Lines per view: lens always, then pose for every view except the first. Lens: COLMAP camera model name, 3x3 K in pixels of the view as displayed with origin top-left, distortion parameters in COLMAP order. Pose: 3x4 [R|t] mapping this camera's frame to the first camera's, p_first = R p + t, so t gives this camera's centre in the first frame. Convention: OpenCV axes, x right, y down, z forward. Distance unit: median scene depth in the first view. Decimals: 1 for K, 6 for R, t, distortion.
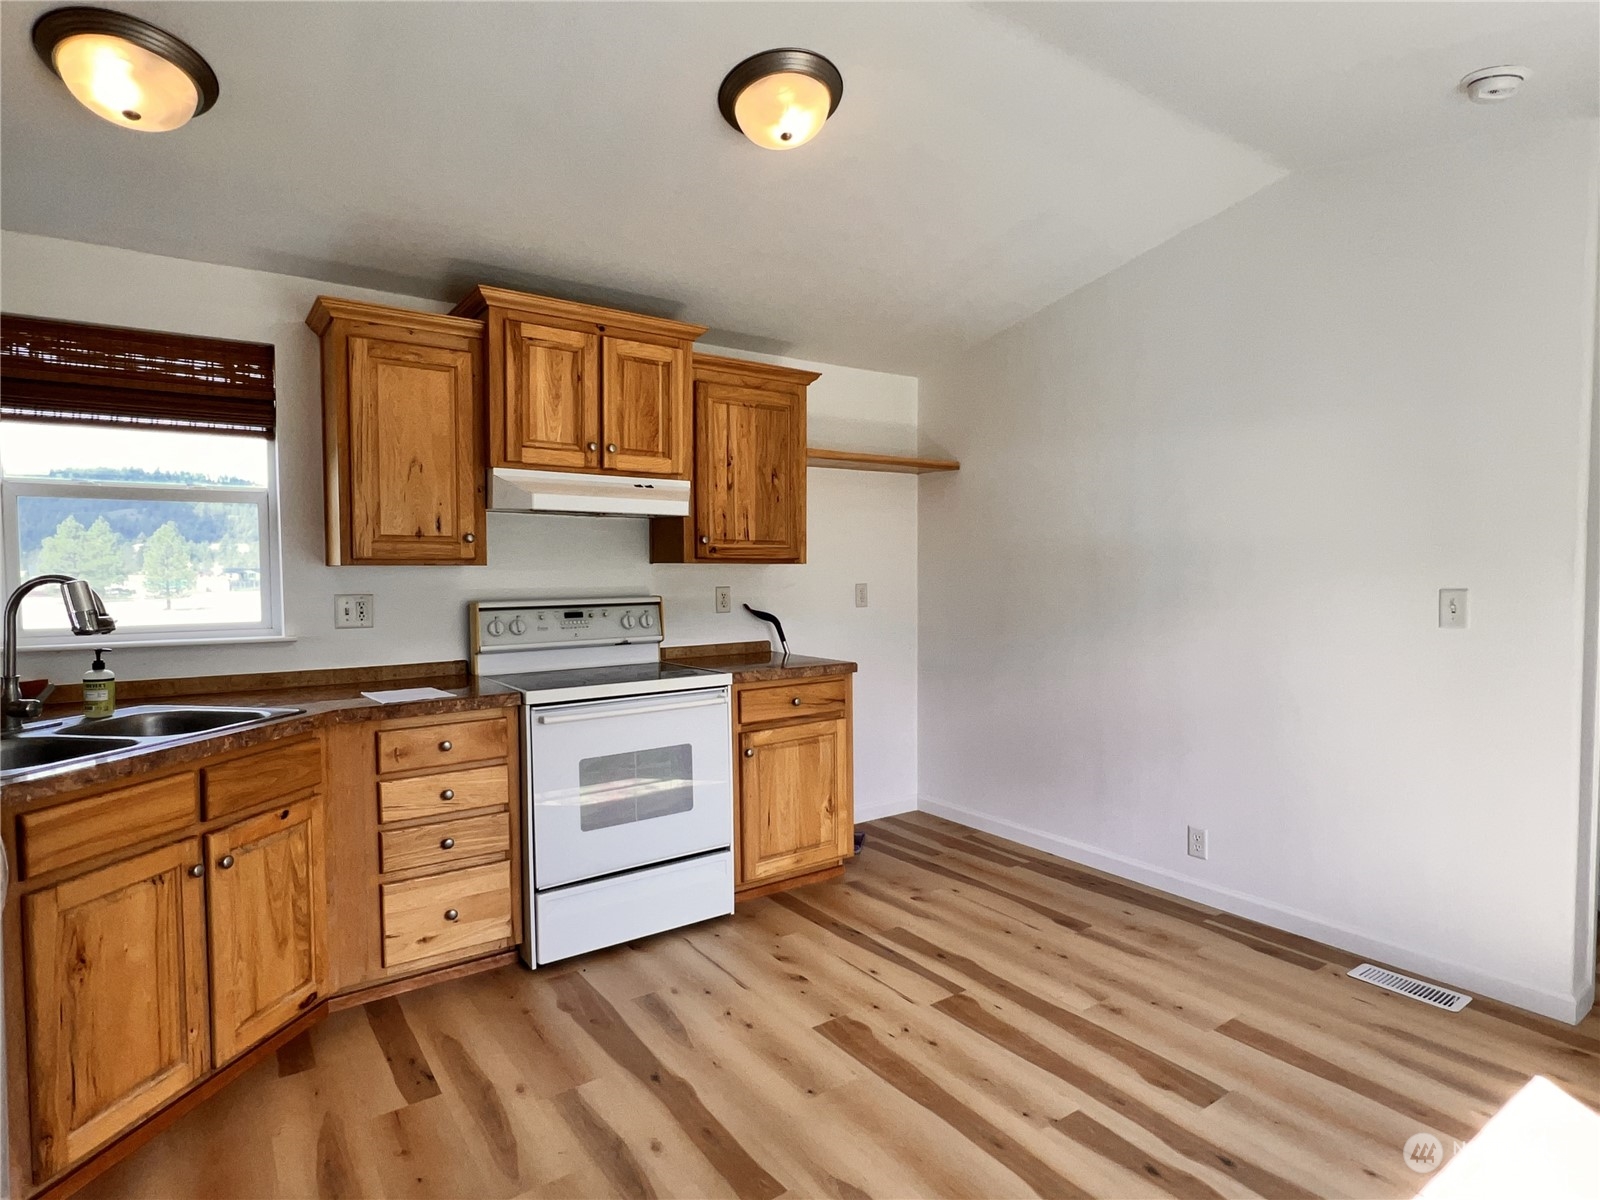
lens RADIAL K [[854.0, 0, 800.0], [0, 854.0, 600.0], [0, 0, 1]] dist [-0.000894, -0.001036]
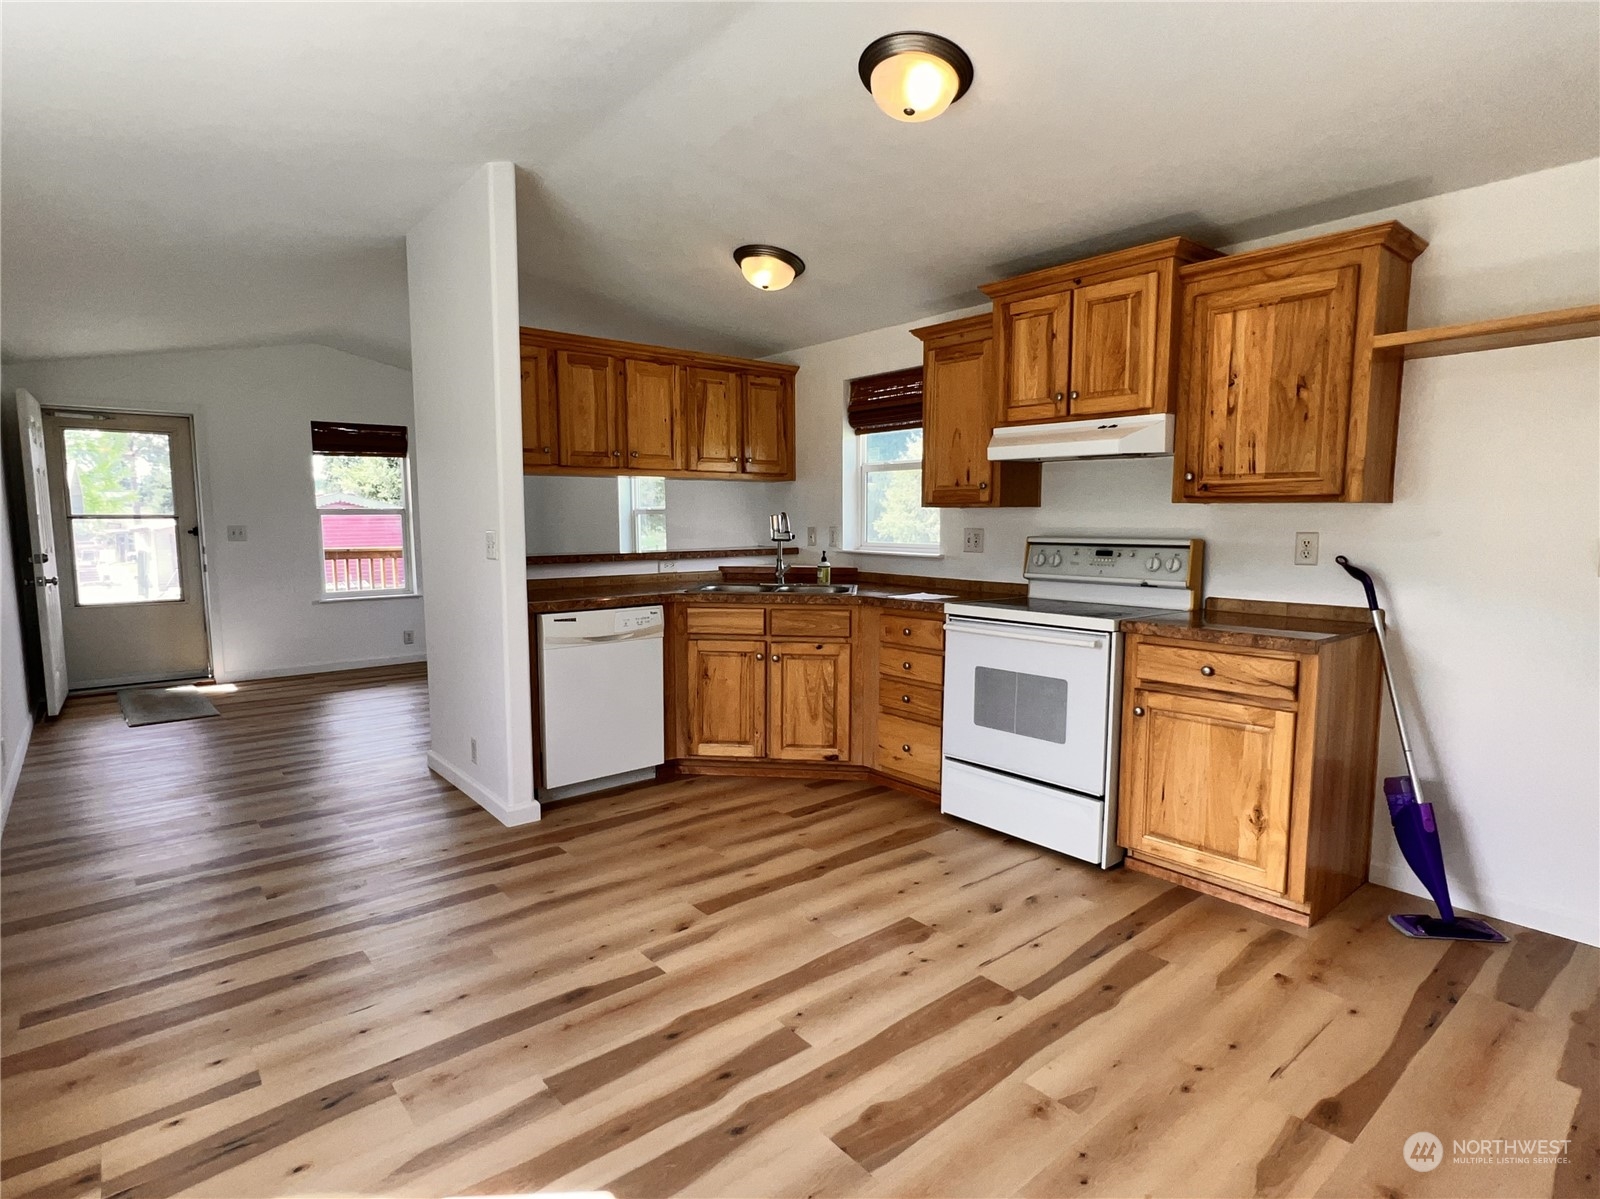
lens RADIAL K [[843.1, 0, 800.0], [0, 843.1, 599.5], [0, 0, 1]] dist [-0.002026, -0.000844]
pose [[0.088088, 0.100881, -0.990991, 0.794400], [-0.040095, 0.994411, 0.097665, -0.013095], [0.995305, 0.031131, 0.091641, 0.557091]]
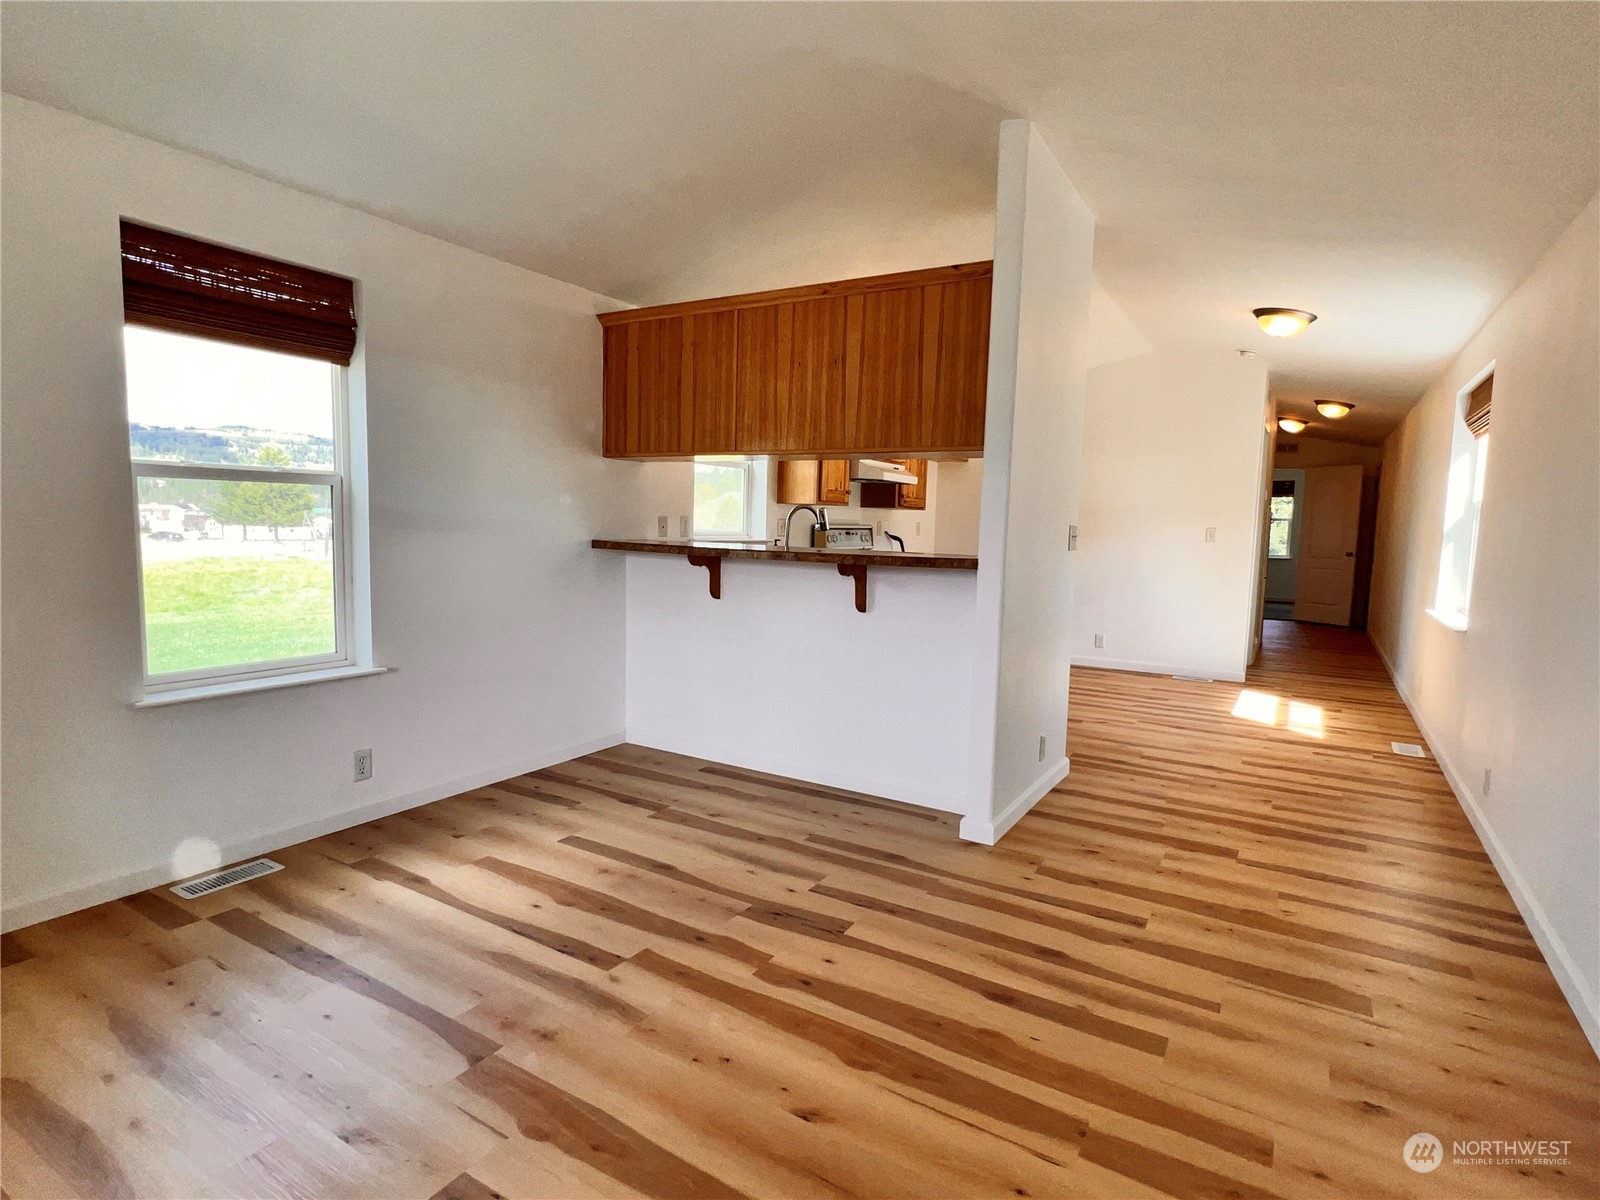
lens RADIAL K [[843.1, 0, 800.0], [0, 843.1, 600.0], [0, 0, 1]] dist [-0.002026, -0.000844]
pose [[0.919723, -0.008447, 0.392477, -1.174868], [-0.014545, 0.998349, 0.055572, 0.067137], [-0.392298, -0.056820, 0.918081, -0.748952]]
